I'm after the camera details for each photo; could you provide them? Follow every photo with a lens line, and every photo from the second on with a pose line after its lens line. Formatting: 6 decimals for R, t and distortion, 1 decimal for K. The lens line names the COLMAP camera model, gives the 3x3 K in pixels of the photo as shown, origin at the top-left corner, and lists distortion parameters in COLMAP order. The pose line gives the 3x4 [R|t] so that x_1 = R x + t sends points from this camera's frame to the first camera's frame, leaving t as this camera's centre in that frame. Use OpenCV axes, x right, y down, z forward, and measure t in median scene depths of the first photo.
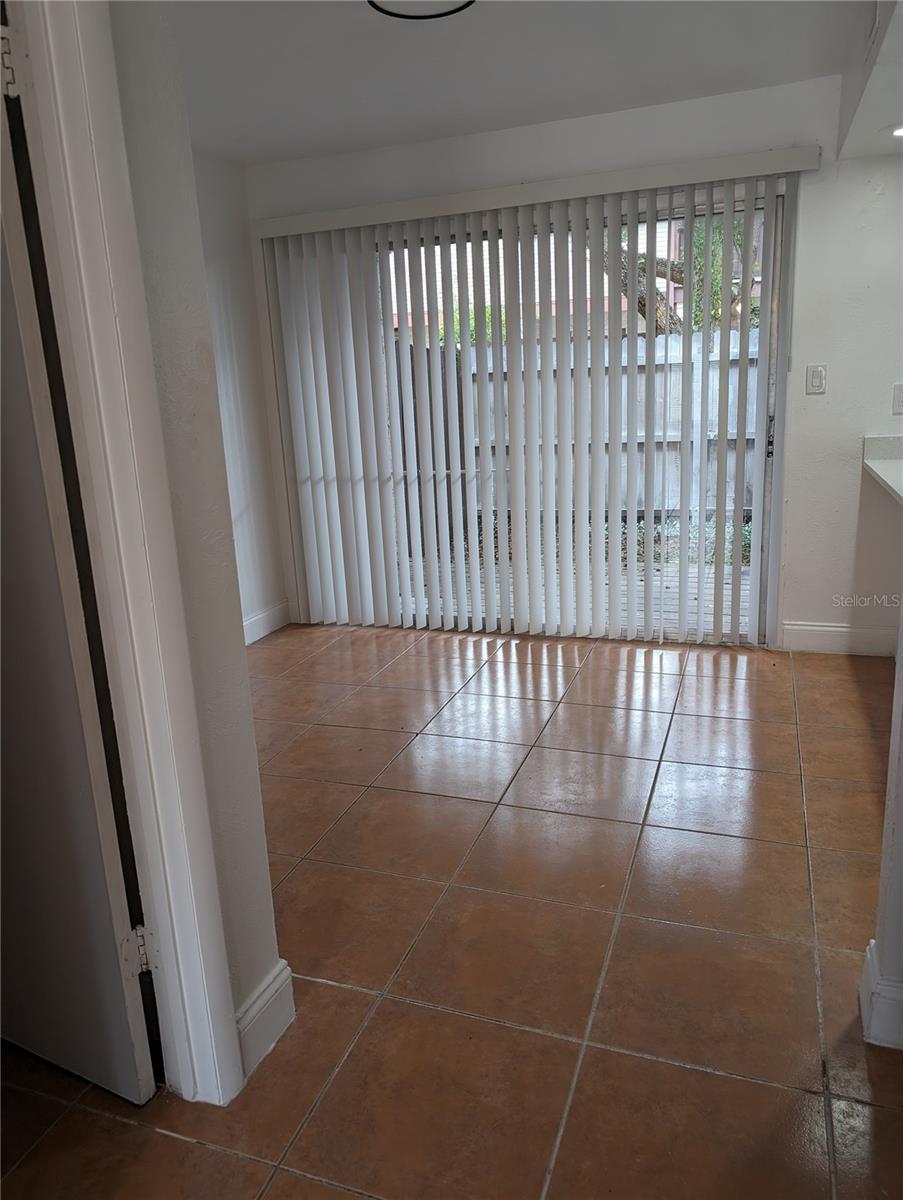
lens RADIAL K [[858.6, 0, 451.5], [0, 858.6, 600.0], [0, 0, 1]] dist [0.002513, -0.000746]
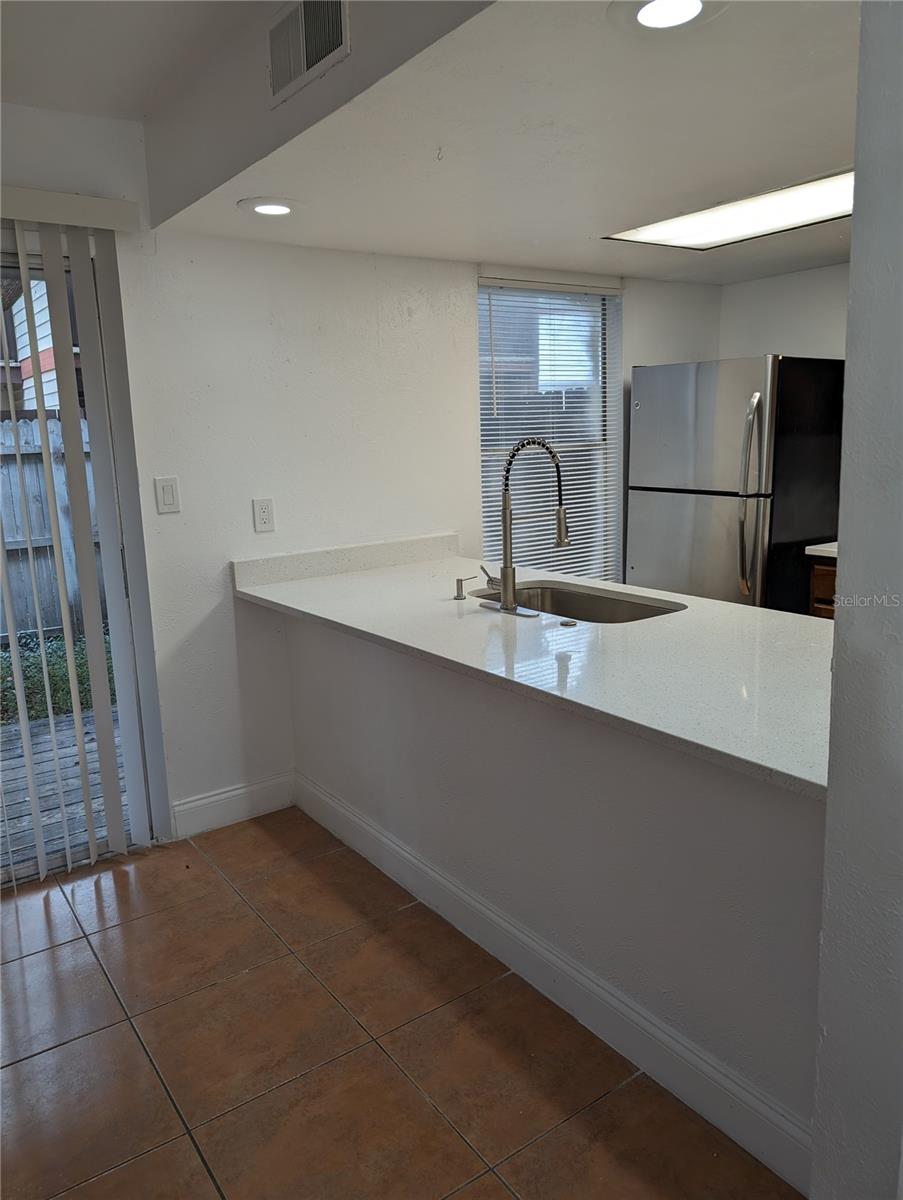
lens RADIAL K [[858.1, 0, 451.3], [0, 858.1, 583.7], [0, 0, 1]] dist [0.007541, -0.002015]
pose [[0.574707, -0.114965, 0.810244, -0.069165], [0.208223, 0.978041, -0.008919, -0.108909], [-0.791426, 0.173837, 0.586025, 0.326252]]
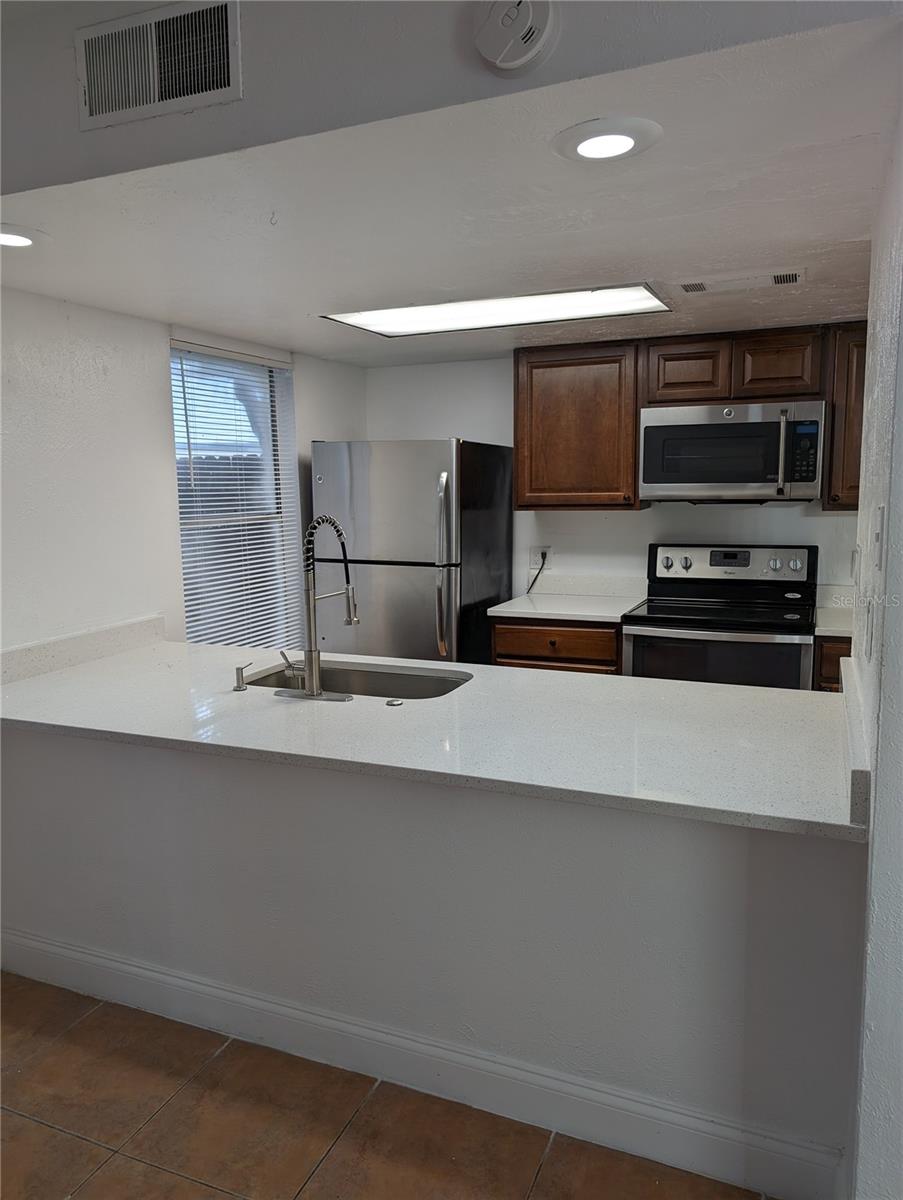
lens RADIAL K [[849.7, 0, 451.5], [0, 849.7, 600.0], [0, 0, 1]] dist [0.049035, -0.046227]
pose [[0.061393, -0.090264, 0.994024, -0.118958], [0.256840, 0.963794, 0.071656, -0.171748], [-0.964502, 0.250905, 0.082354, 0.513185]]
